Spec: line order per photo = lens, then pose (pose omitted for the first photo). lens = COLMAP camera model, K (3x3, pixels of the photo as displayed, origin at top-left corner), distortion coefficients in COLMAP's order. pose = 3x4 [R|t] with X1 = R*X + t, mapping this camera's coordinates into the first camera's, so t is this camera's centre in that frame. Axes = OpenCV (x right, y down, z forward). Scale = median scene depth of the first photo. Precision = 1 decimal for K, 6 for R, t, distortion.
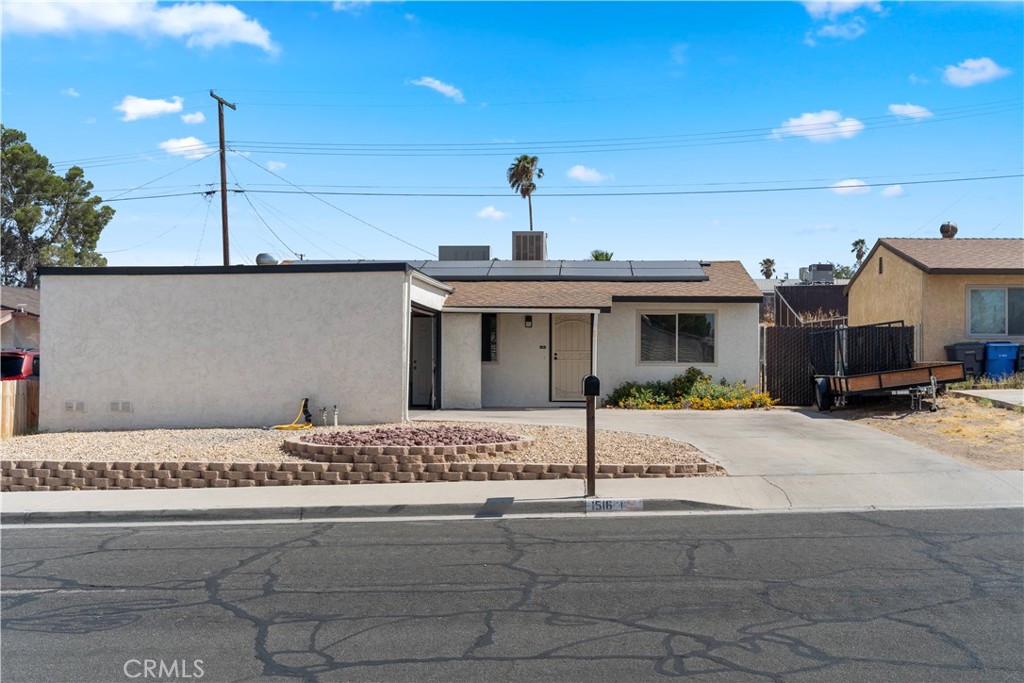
lens RADIAL K [[1257.9, 0, 512.2], [0, 1257.9, 346.0], [0, 0, 1]] dist [-0.075513, 0.000000]
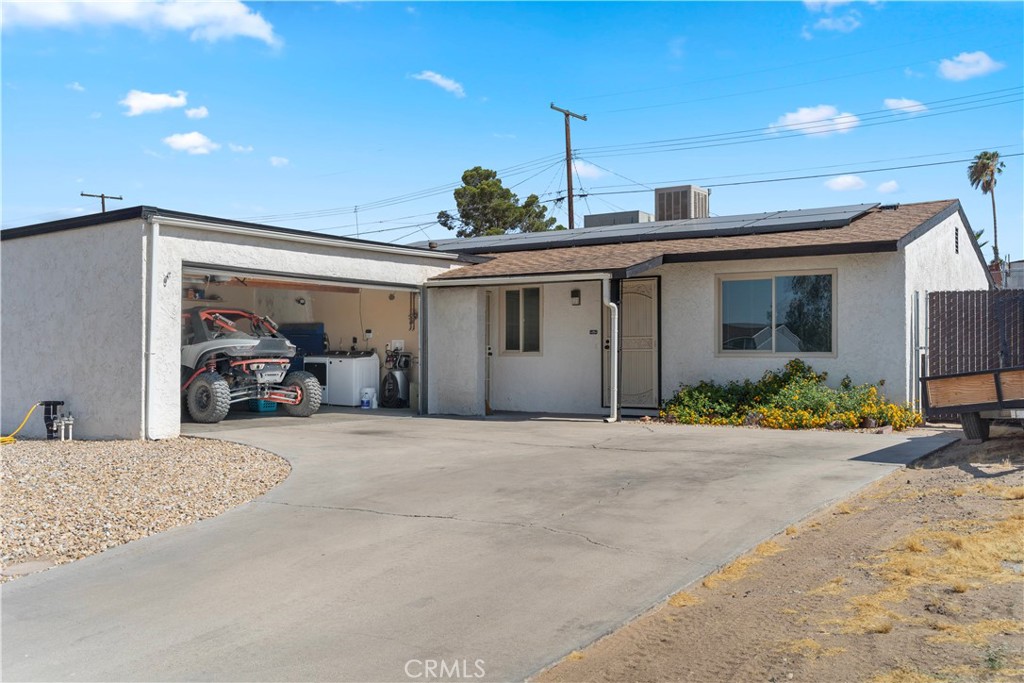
lens RADIAL K [[945.4, 0, 512.5], [0, 945.4, 337.6], [0, 0, 1]] dist [-0.017051, 0.000000]
pose [[0.851342, -0.013180, -0.524445, 0.272018], [0.008931, 0.999904, -0.010631, 0.009674], [0.524535, 0.004367, 0.851378, 0.511776]]
